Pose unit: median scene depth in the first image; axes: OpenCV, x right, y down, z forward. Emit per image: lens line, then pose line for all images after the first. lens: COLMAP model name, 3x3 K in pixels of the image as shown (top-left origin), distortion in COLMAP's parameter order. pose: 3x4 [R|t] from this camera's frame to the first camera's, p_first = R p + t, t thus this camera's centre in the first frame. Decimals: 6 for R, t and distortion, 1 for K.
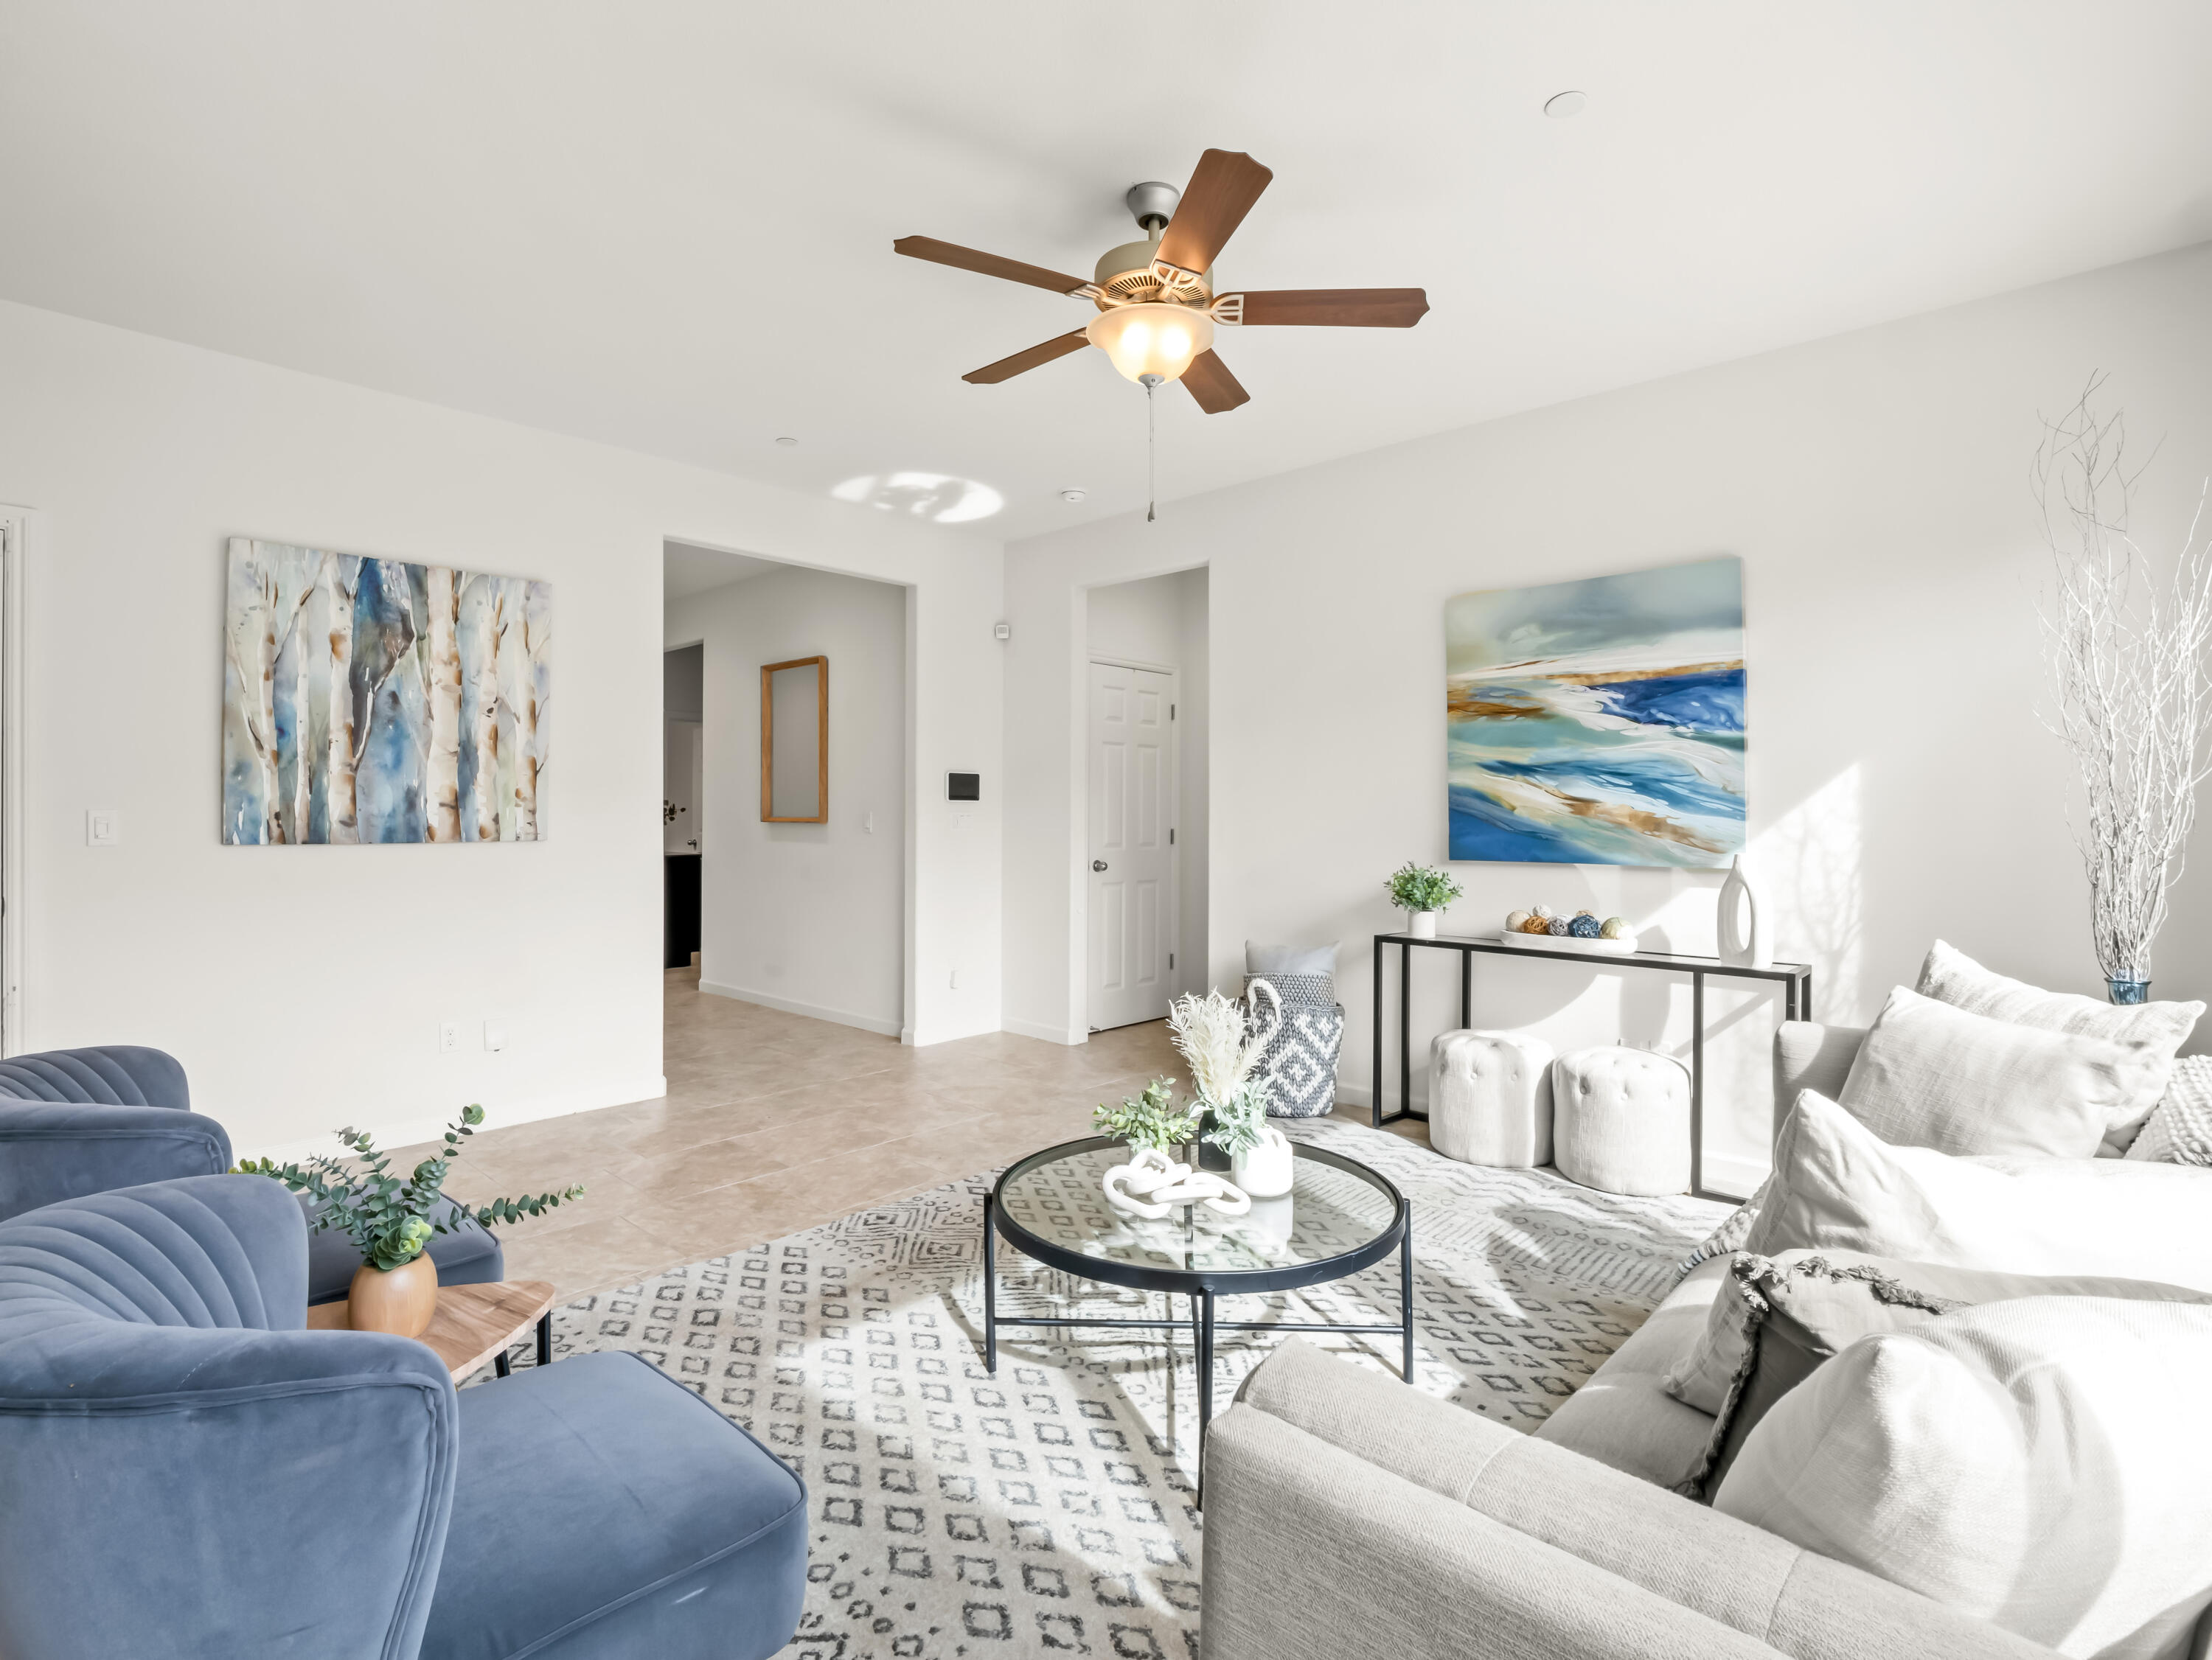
lens RADIAL K [[1081.5, 0, 1089.3], [0, 1081.5, 803.0], [0, 0, 1]] dist [-0.011044, -0.004026]
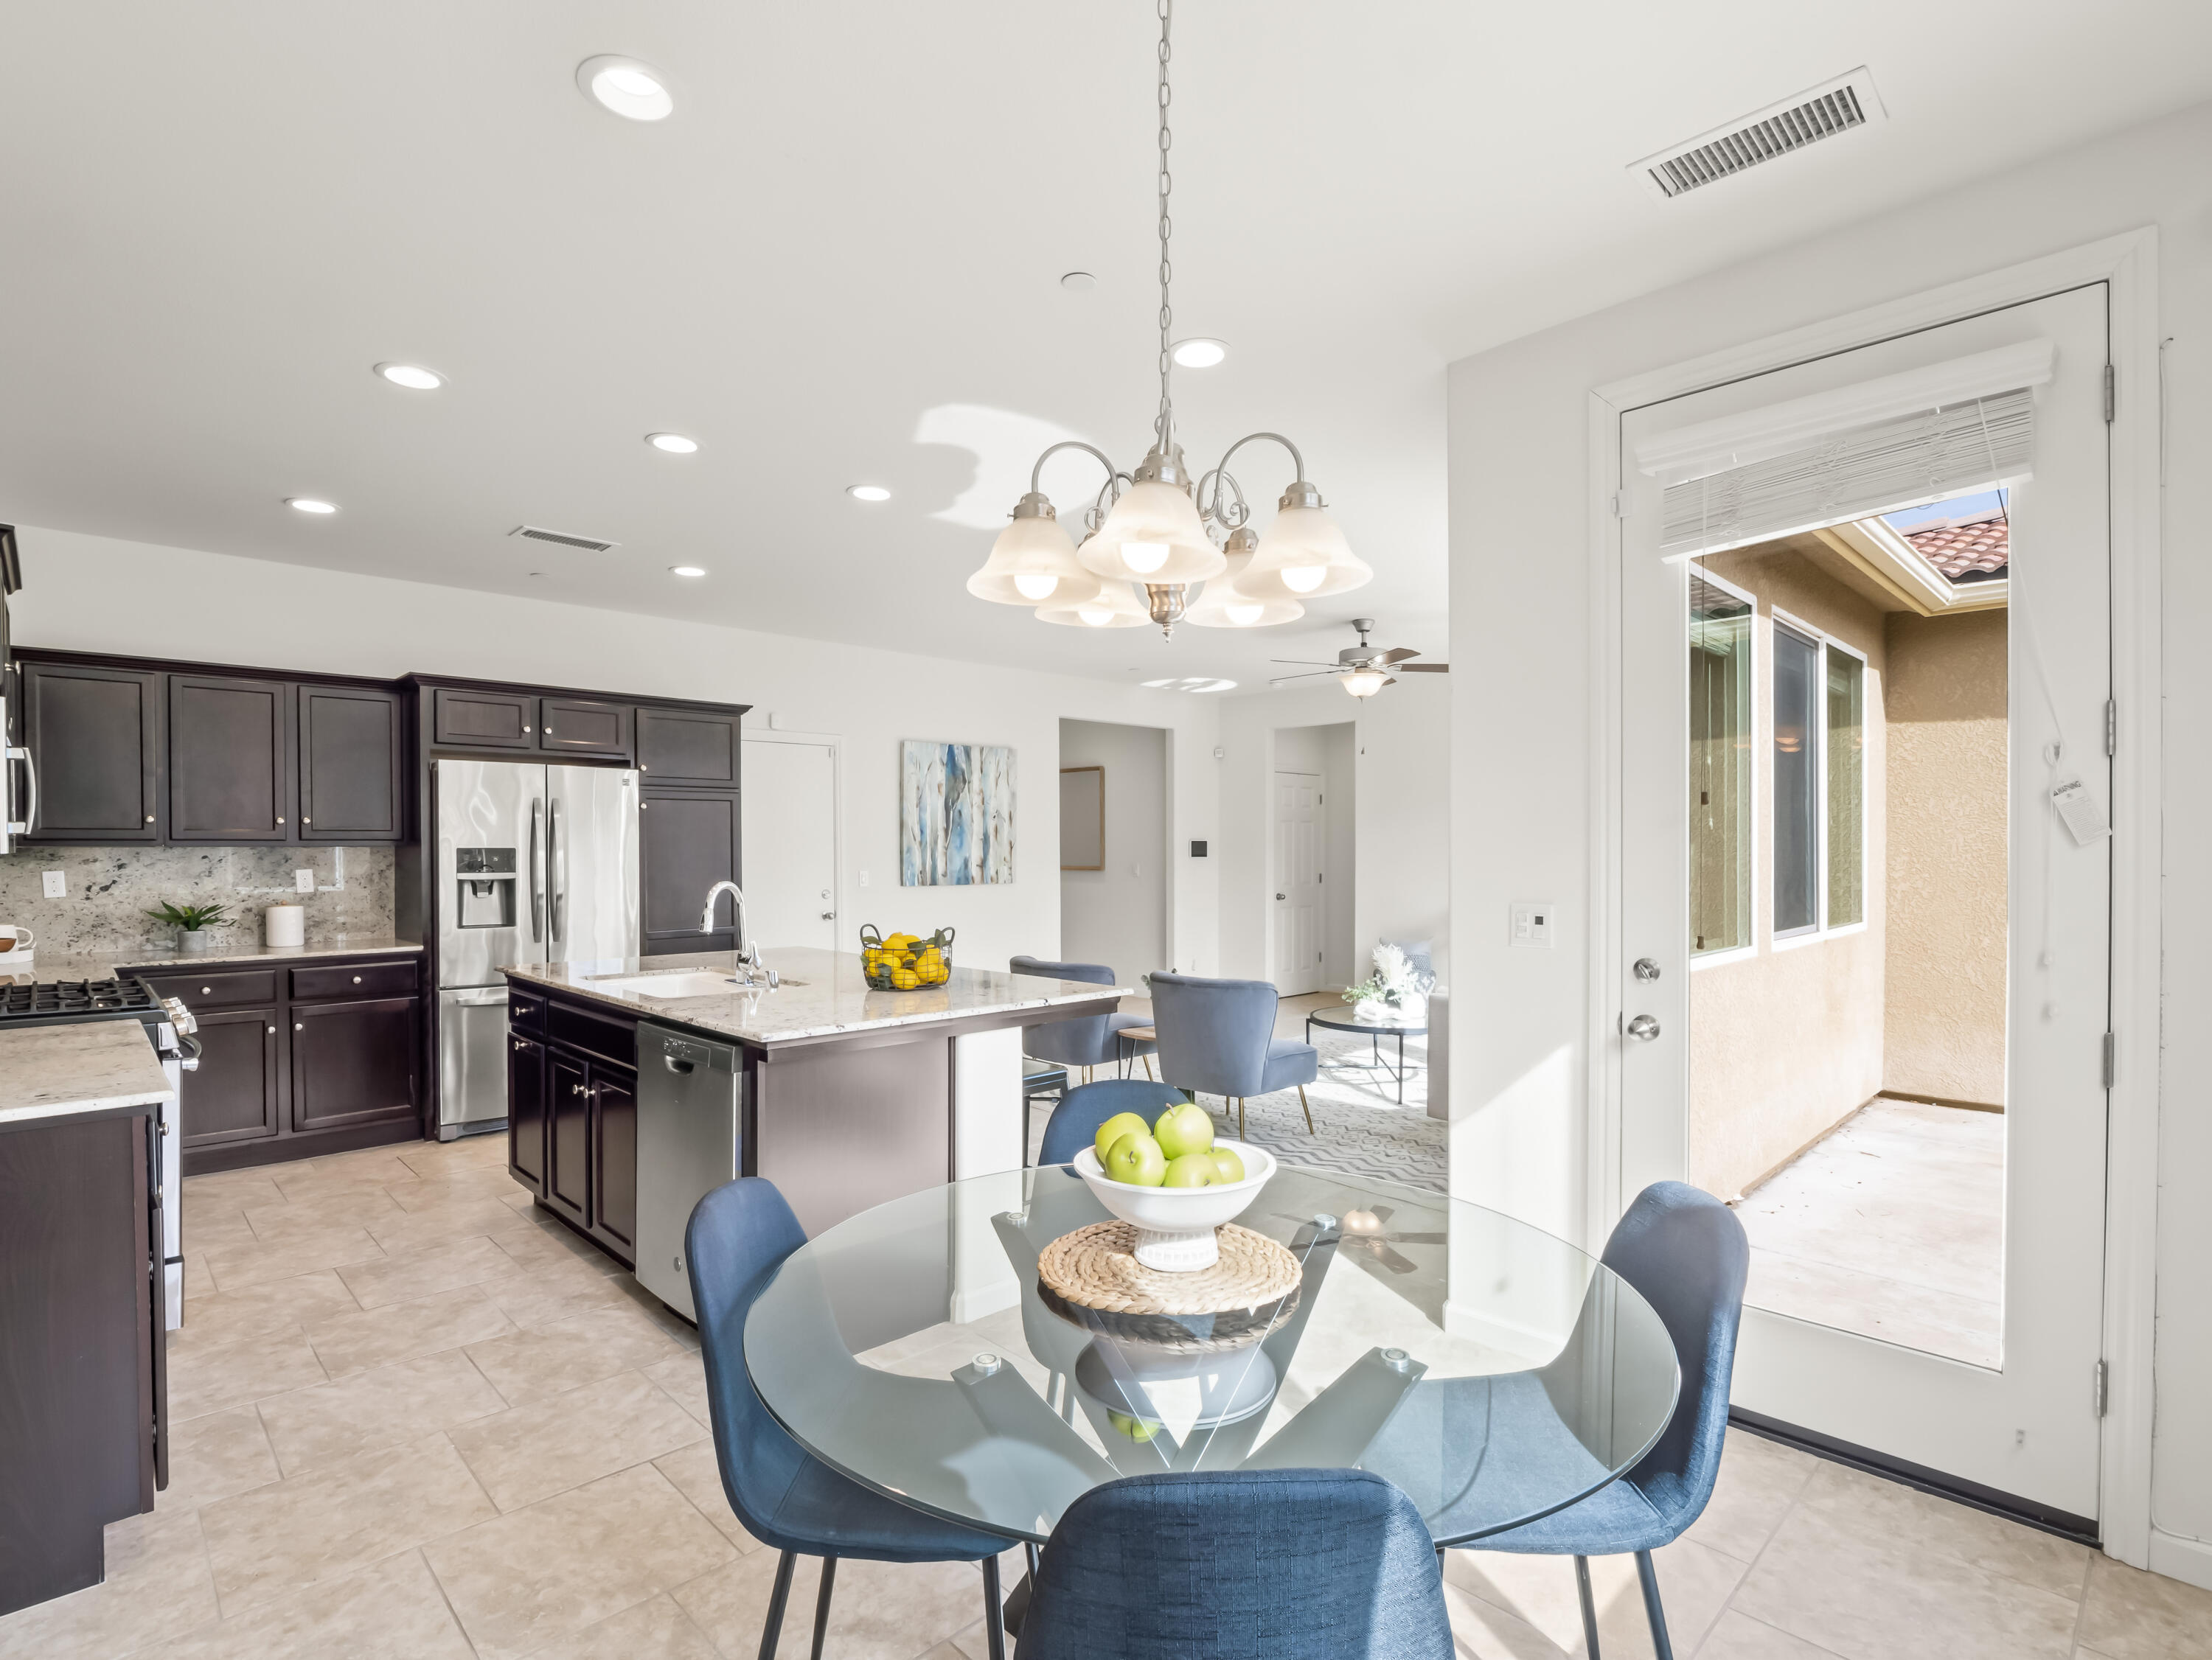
lens RADIAL K [[1081.5, 0, 1096.6], [0, 1081.5, 858.8], [0, 0, 1]] dist [-0.011044, -0.004026]
pose [[0.998656, -0.002197, -0.051780, -0.284332], [0.003280, 0.999778, 0.020836, -0.052774], [0.051722, -0.020977, 0.998441, -1.004630]]
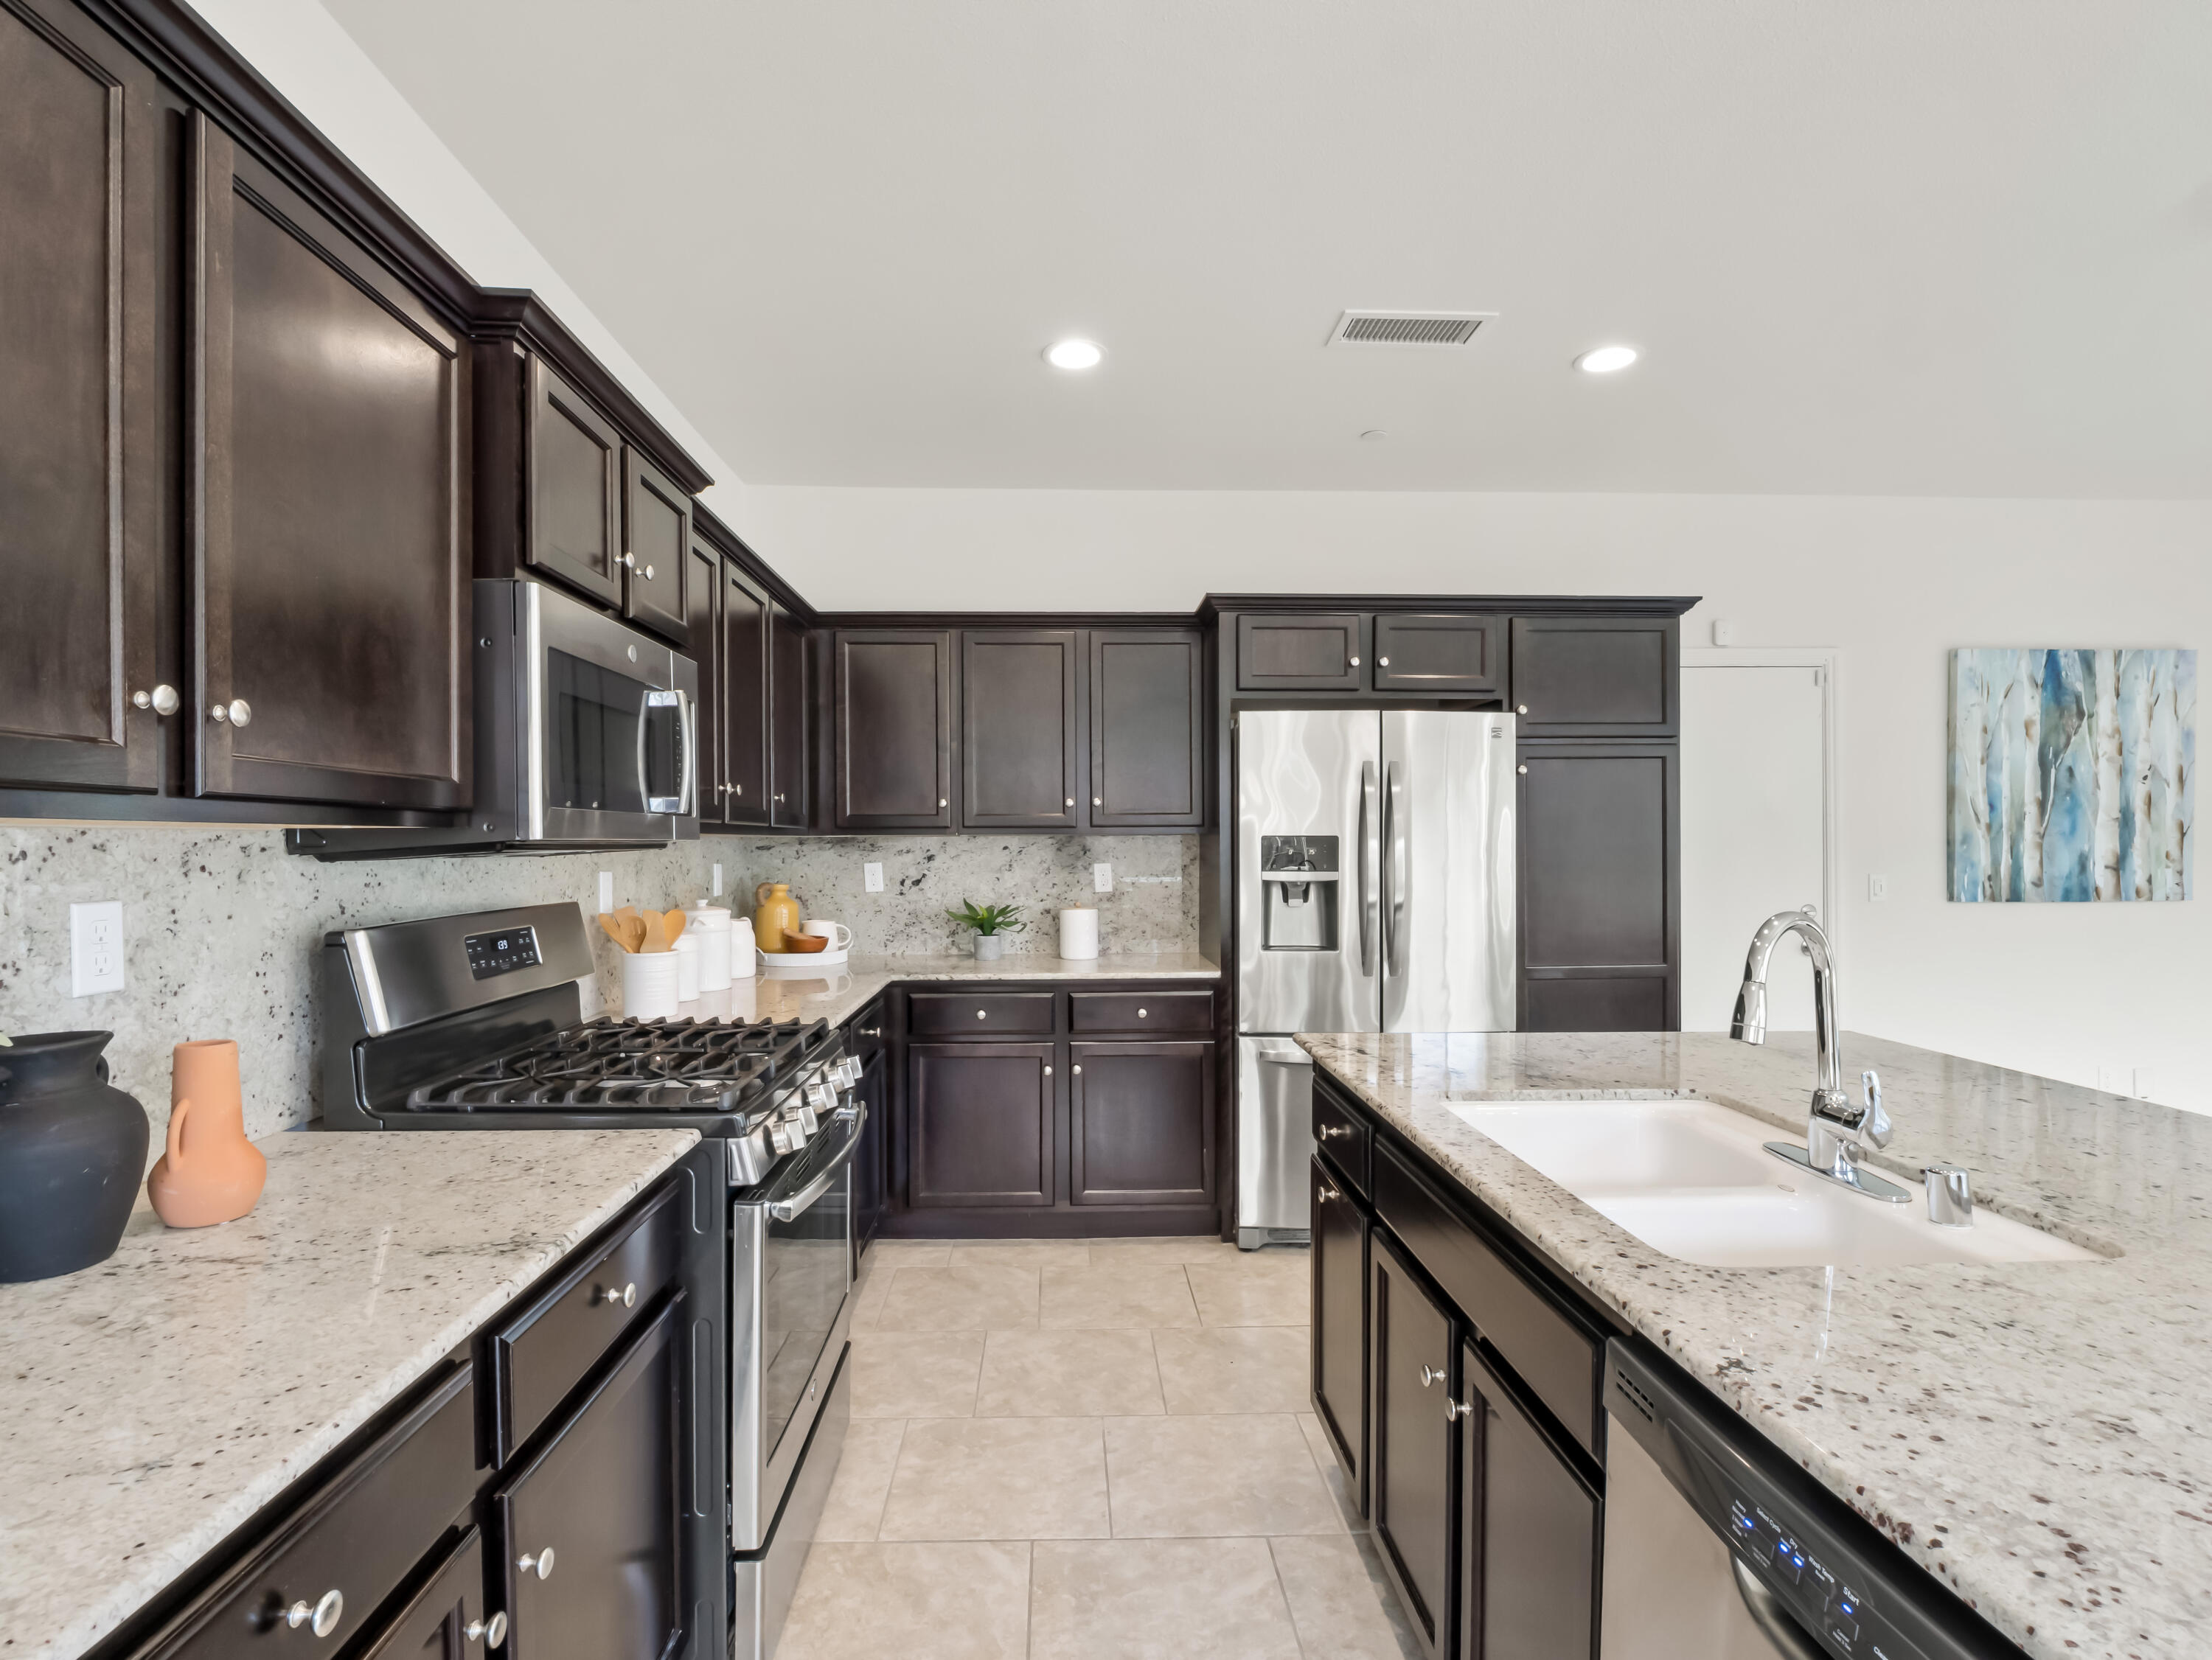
lens RADIAL K [[1081.5, 0, 1088.8], [0, 1081.5, 848.8], [0, 0, 1]] dist [-0.011044, -0.004026]
pose [[0.699758, 0.000792, -0.714380, -0.563887], [0.011902, 0.999848, 0.012767, -0.043928], [0.714281, -0.017436, 0.699642, -0.504758]]
